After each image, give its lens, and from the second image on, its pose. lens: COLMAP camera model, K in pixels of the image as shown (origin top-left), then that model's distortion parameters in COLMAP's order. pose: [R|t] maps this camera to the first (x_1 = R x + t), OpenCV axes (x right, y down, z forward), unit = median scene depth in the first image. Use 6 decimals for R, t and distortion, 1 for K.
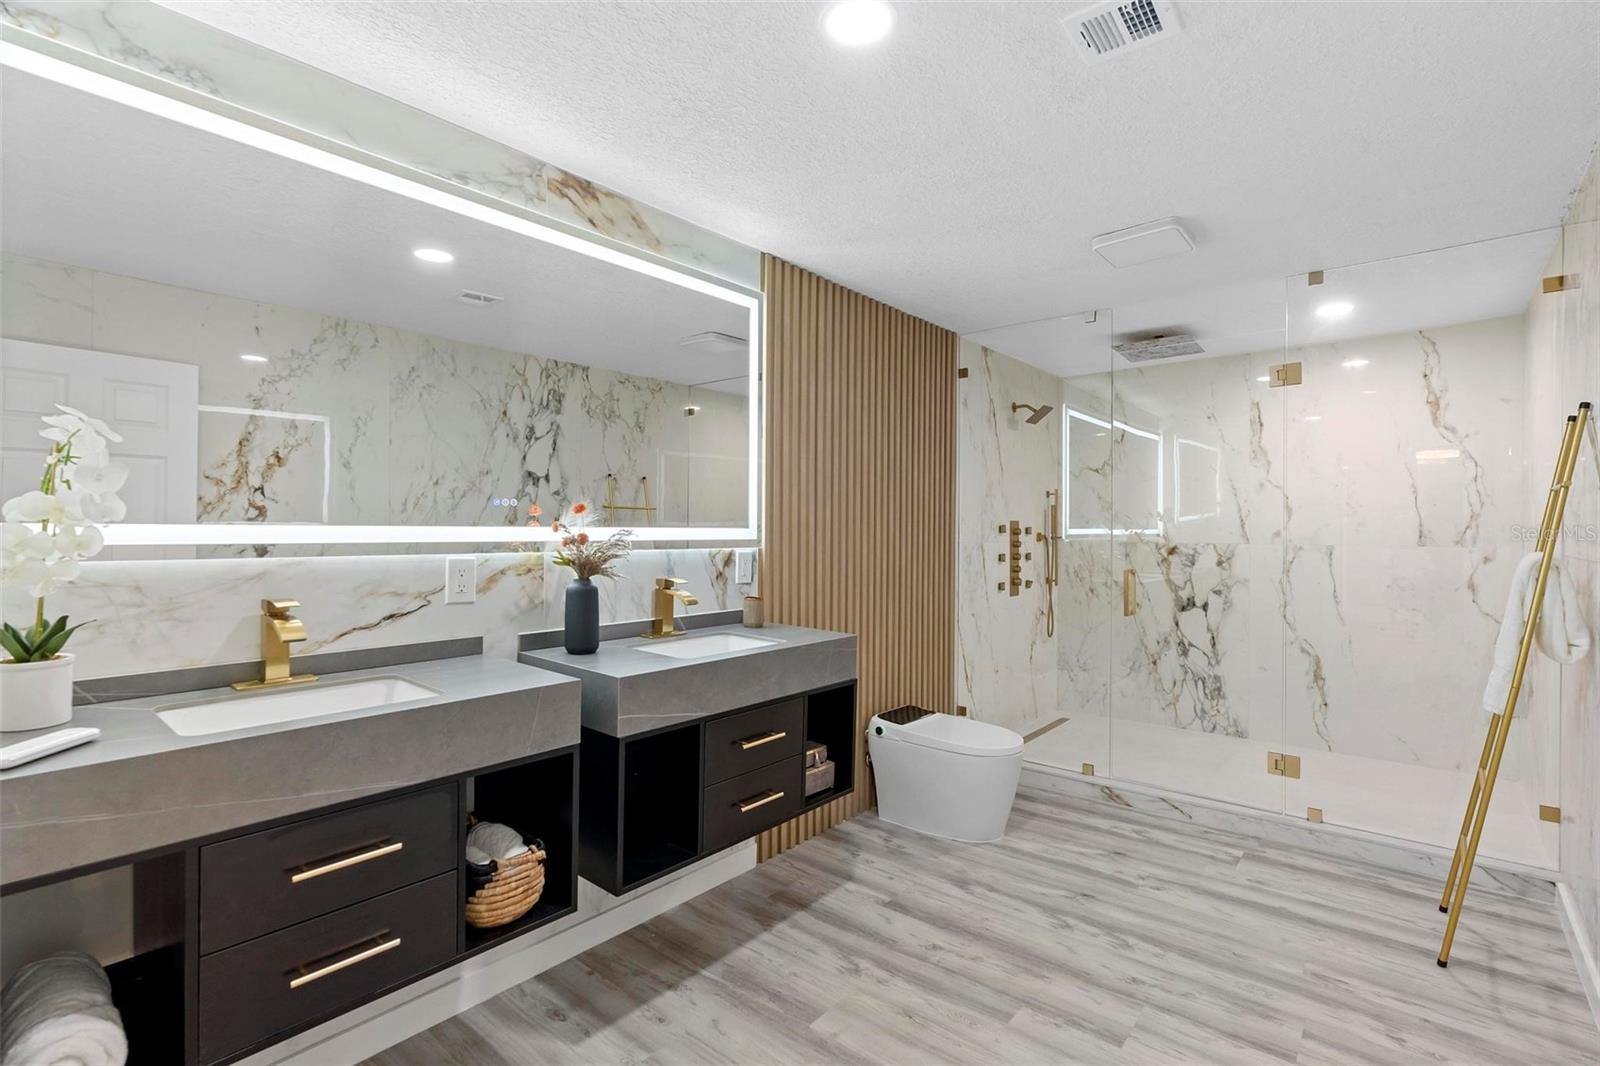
lens RADIAL K [[721.6, 0, 779.8], [0, 721.6, 535.3], [0, 0, 1]] dist [-0.010389, 0.005563]
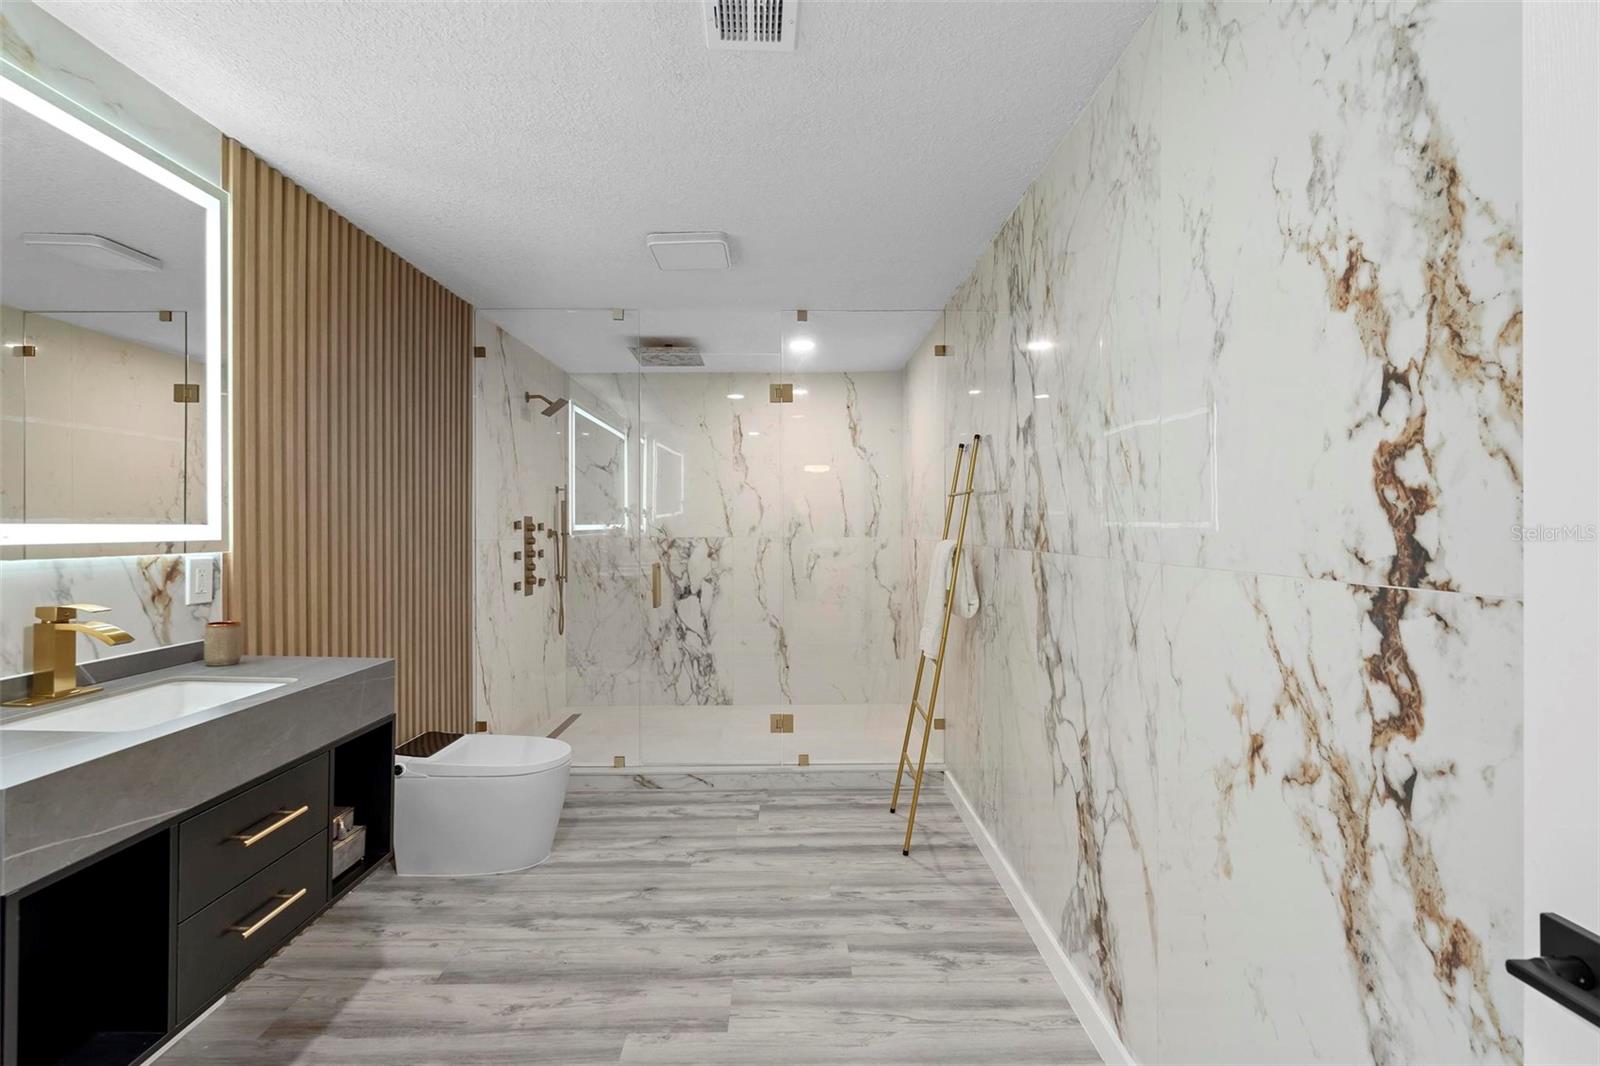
lens RADIAL K [[721.6, 0, 779.8], [0, 721.6, 535.3], [0, 0, 1]] dist [-0.010389, 0.005563]
pose [[0.756502, -0.012738, 0.653868, -0.078618], [0.009798, 0.999919, 0.008143, 0.000302], [-0.653918, 0.000247, 0.756565, 0.109032]]
